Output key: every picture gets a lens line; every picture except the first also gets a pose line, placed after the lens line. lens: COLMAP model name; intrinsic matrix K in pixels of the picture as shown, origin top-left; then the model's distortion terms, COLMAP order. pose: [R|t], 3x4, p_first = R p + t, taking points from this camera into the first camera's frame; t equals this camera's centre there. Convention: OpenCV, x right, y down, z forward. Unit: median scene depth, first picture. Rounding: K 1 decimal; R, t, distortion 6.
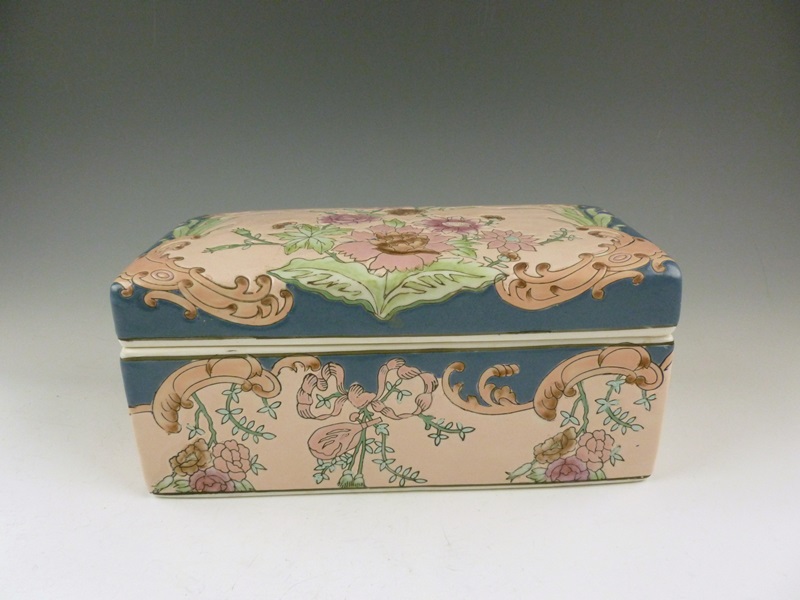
lens RADIAL K [[712.7, 0, 400.0], [0, 712.7, 300.0], [0, 0, 1]] dist [-0.007035, 0.000499]
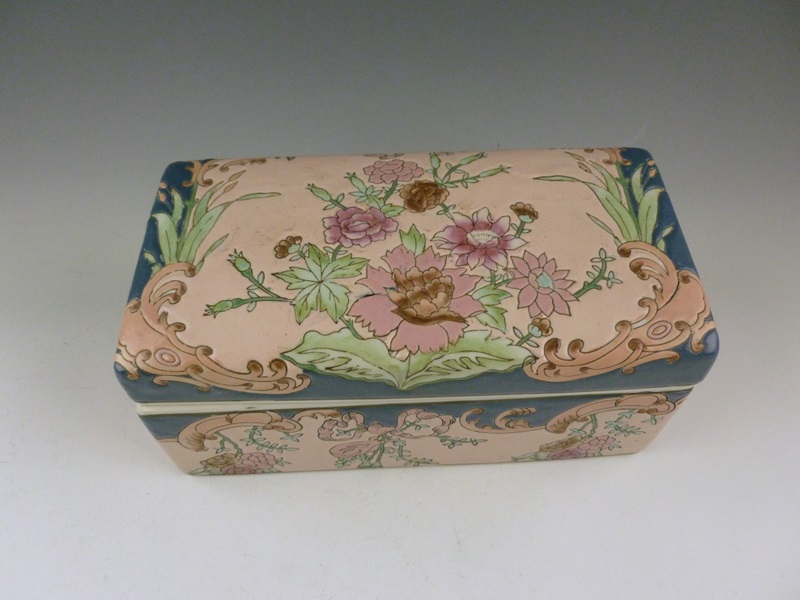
lens RADIAL K [[712.7, 0, 400.0], [0, 712.7, 300.0], [0, 0, 1]] dist [-0.007035, 0.000499]
pose [[0.999540, -0.005957, 0.029723, -0.056404], [-0.012320, 0.816040, 0.577865, -0.618733], [-0.027697, -0.577965, 0.815591, 0.270899]]
